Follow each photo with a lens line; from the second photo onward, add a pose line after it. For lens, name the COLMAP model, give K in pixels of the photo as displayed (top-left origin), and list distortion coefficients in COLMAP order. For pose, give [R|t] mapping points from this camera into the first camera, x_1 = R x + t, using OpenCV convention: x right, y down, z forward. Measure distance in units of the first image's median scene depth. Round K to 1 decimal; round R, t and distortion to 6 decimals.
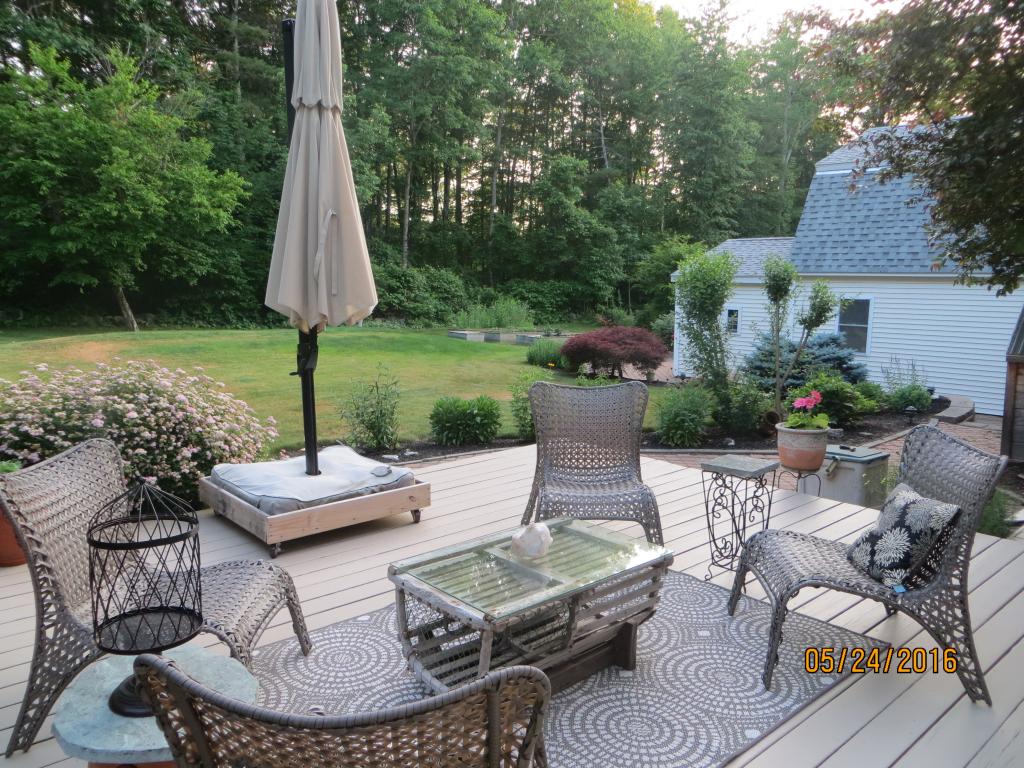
lens RADIAL K [[762.2, 0, 510.1], [0, 762.2, 383.2], [0, 0, 1]] dist [-0.010476, -0.008634]
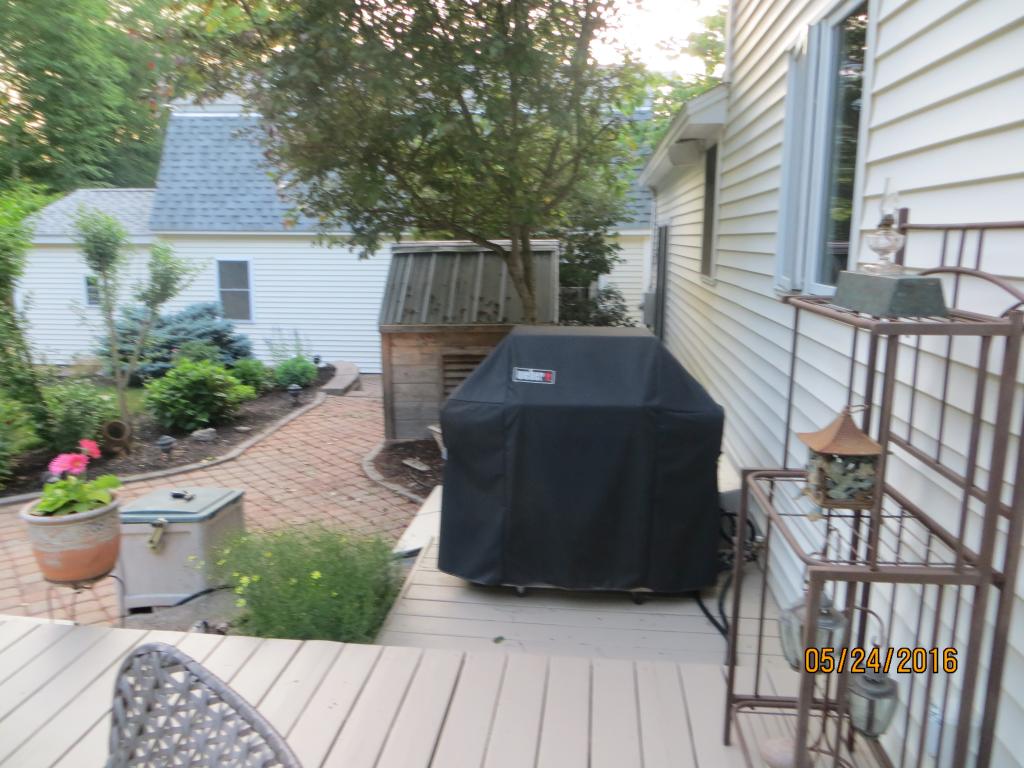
lens RADIAL K [[762.2, 0, 513.1], [0, 762.2, 384.6], [0, 0, 1]] dist [-0.010476, -0.008634]
pose [[0.736625, -0.130217, 0.663647, 0.113410], [0.092865, 0.991469, 0.091463, -0.023097], [-0.669895, -0.005744, 0.742433, 0.154054]]
